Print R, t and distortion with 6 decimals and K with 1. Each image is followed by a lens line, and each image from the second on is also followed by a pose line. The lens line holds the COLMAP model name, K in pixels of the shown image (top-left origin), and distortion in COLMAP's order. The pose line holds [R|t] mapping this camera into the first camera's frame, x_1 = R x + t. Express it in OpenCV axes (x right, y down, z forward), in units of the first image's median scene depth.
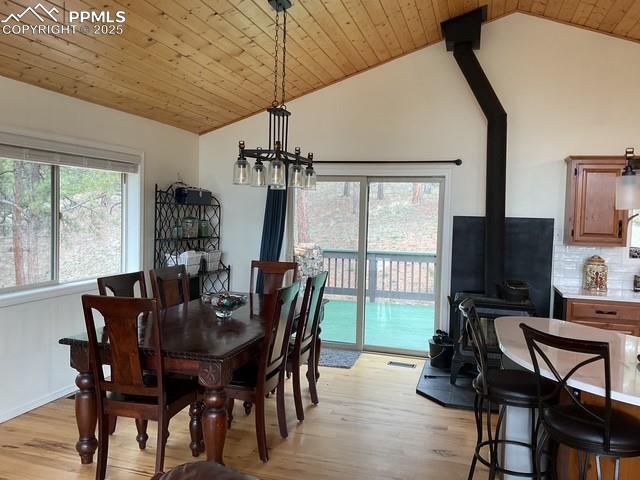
lens RADIAL K [[528.0, 0, 318.3], [0, 528.0, 239.0], [0, 0, 1]] dist [0.061979, -0.116646]
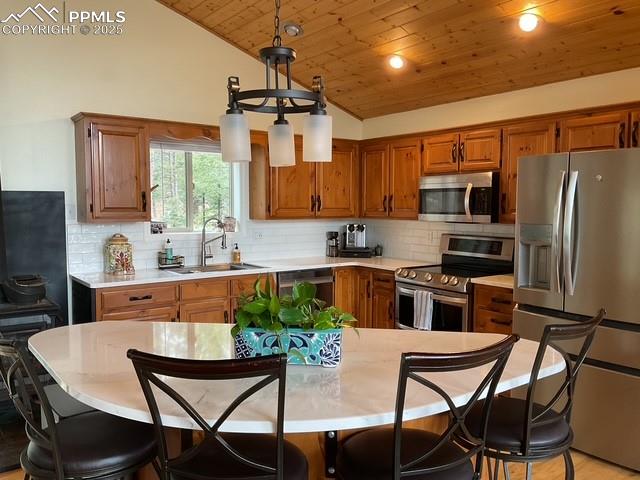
lens RADIAL K [[528.0, 0, 318.0], [0, 528.0, 241.8], [0, 0, 1]] dist [0.061979, -0.116646]
pose [[0.590954, -0.084313, 0.802287, 0.023132], [0.056211, 0.996410, 0.063309, 0.007825], [-0.804745, 0.007685, 0.593572, 0.232561]]
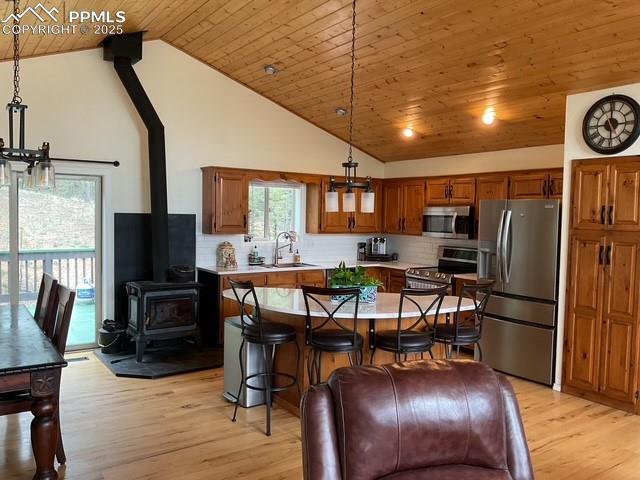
lens RADIAL K [[528.0, 0, 317.5], [0, 528.0, 237.5], [0, 0, 1]] dist [0.061979, -0.116646]
pose [[0.618871, -0.051182, 0.783823, -0.381090], [0.038187, 0.998655, 0.035059, -0.017060], [-0.784564, 0.008235, 0.619993, -0.003781]]
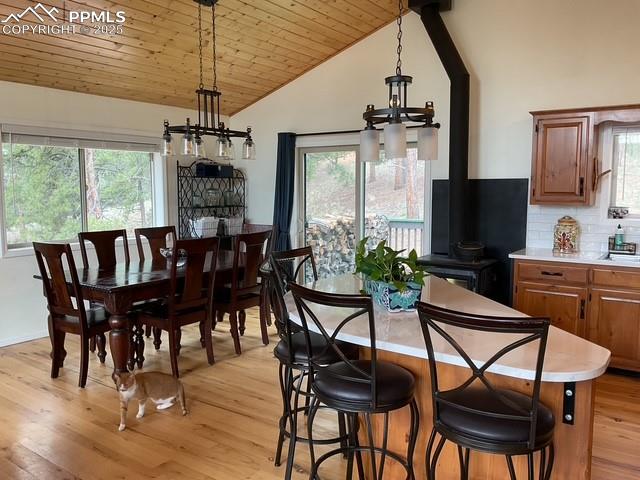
lens RADIAL K [[528.0, 0, 320.6], [0, 528.0, 241.2], [0, 0, 1]] dist [0.061979, -0.116646]
pose [[0.947365, 0.005215, -0.320114, 0.414111], [0.009343, 0.998991, 0.043925, 0.030426], [0.320020, -0.044604, 0.946360, -0.039271]]
